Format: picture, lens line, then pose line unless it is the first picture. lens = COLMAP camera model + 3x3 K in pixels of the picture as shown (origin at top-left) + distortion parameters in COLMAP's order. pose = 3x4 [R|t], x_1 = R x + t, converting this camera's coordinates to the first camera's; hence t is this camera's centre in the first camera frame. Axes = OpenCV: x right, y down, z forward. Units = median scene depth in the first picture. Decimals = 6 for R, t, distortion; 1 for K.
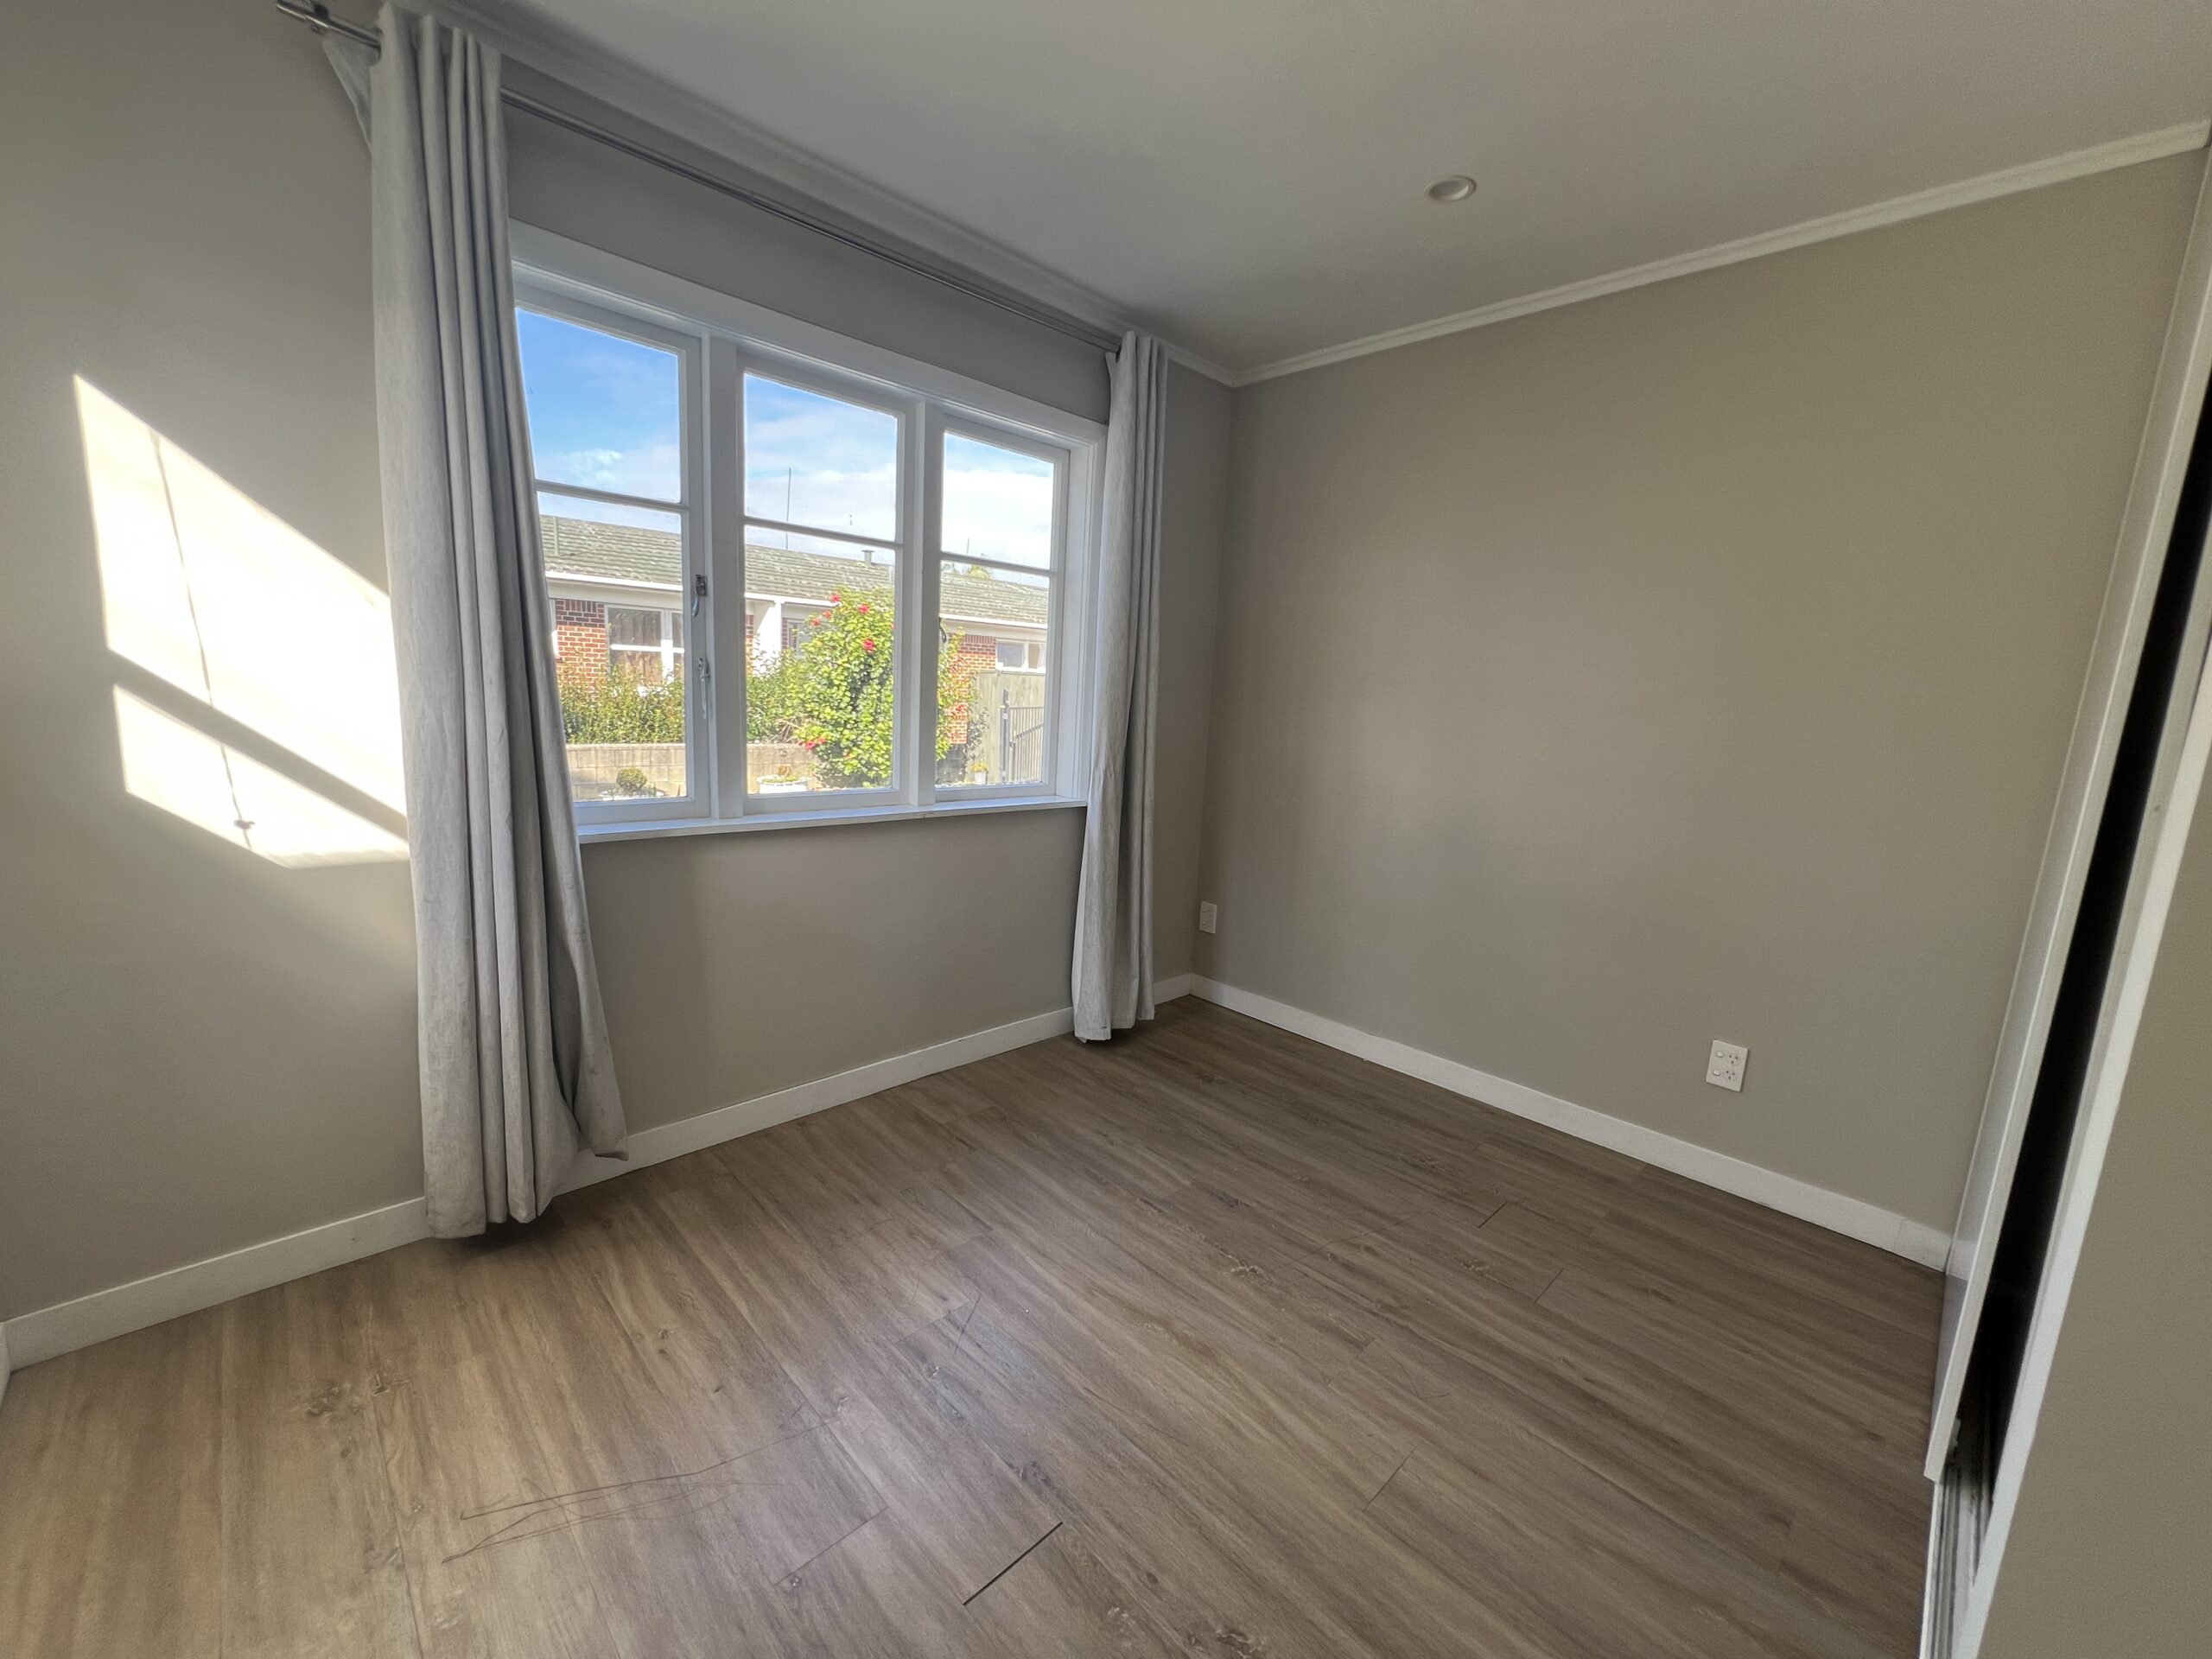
lens RADIAL K [[886.2, 0, 1099.4], [0, 886.2, 843.4], [0, 0, 1]] dist [0.003136, -0.000004]
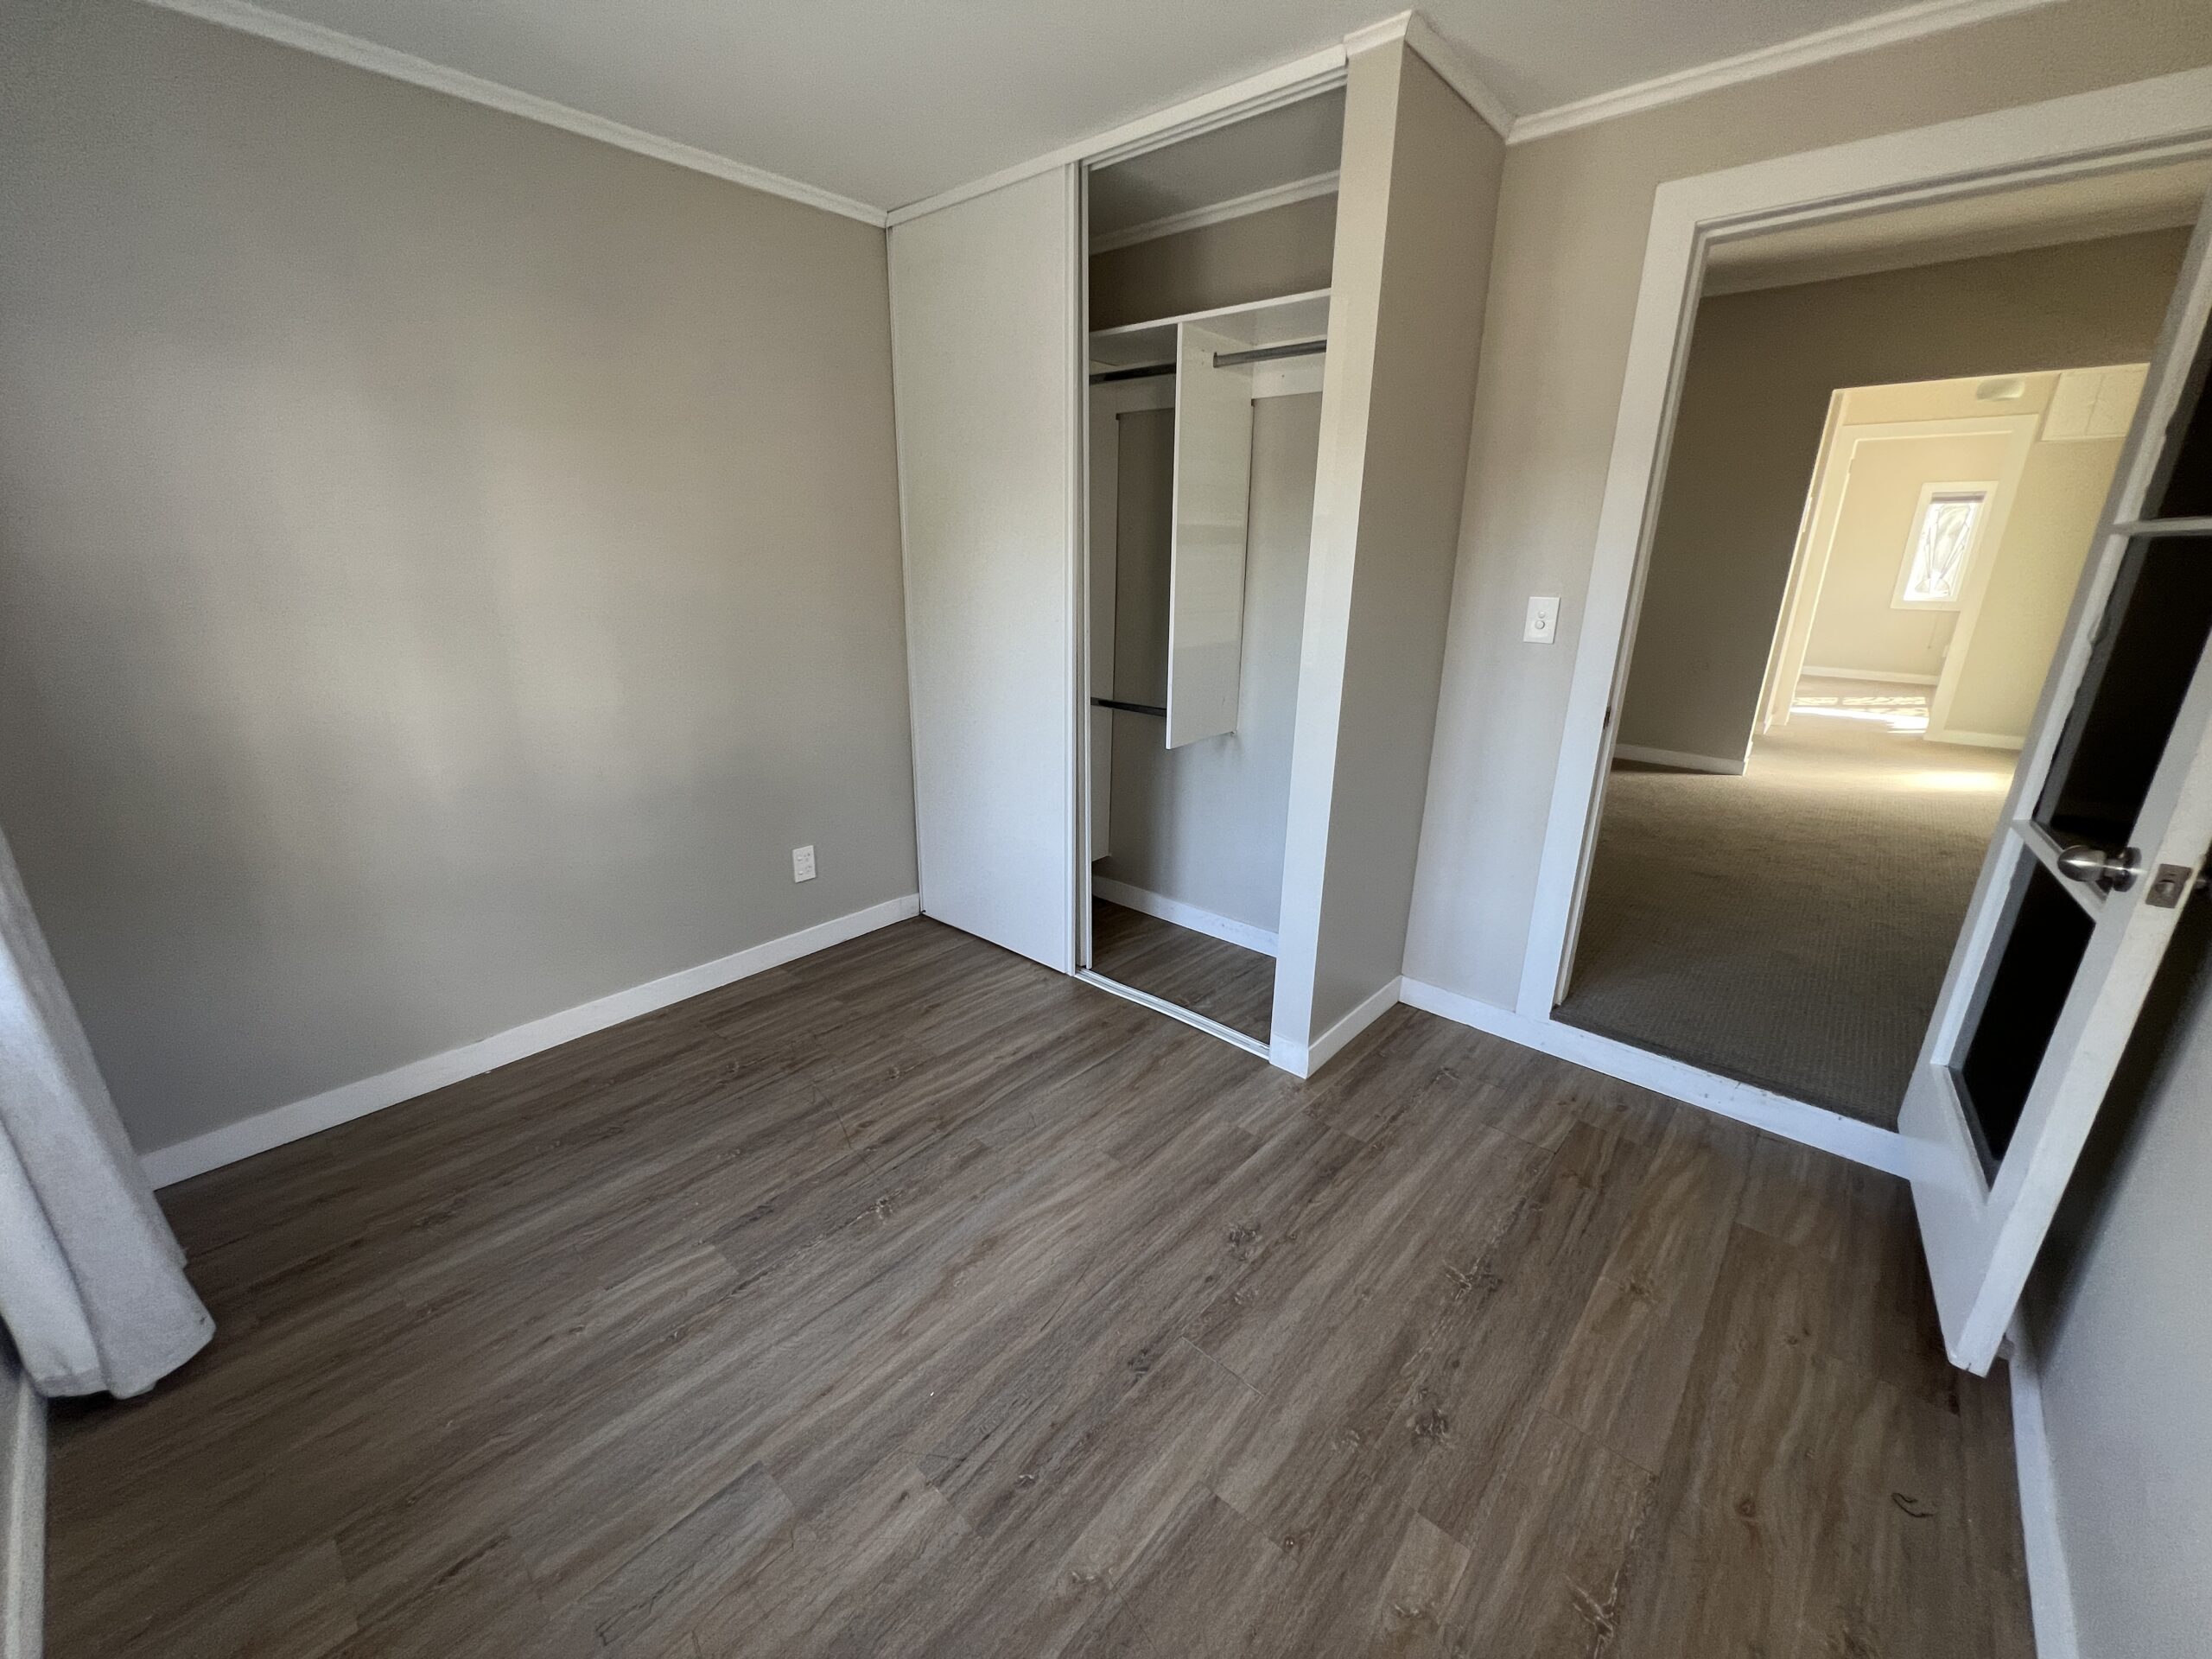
lens RADIAL K [[886.2, 0, 1100.5], [0, 886.2, 823.7], [0, 0, 1]] dist [0.003136, -0.000004]
pose [[-0.069695, -0.348973, 0.934538, -0.723789], [0.167362, 0.919447, 0.355819, -0.271044], [-0.983429, 0.181205, -0.005676, 0.758990]]
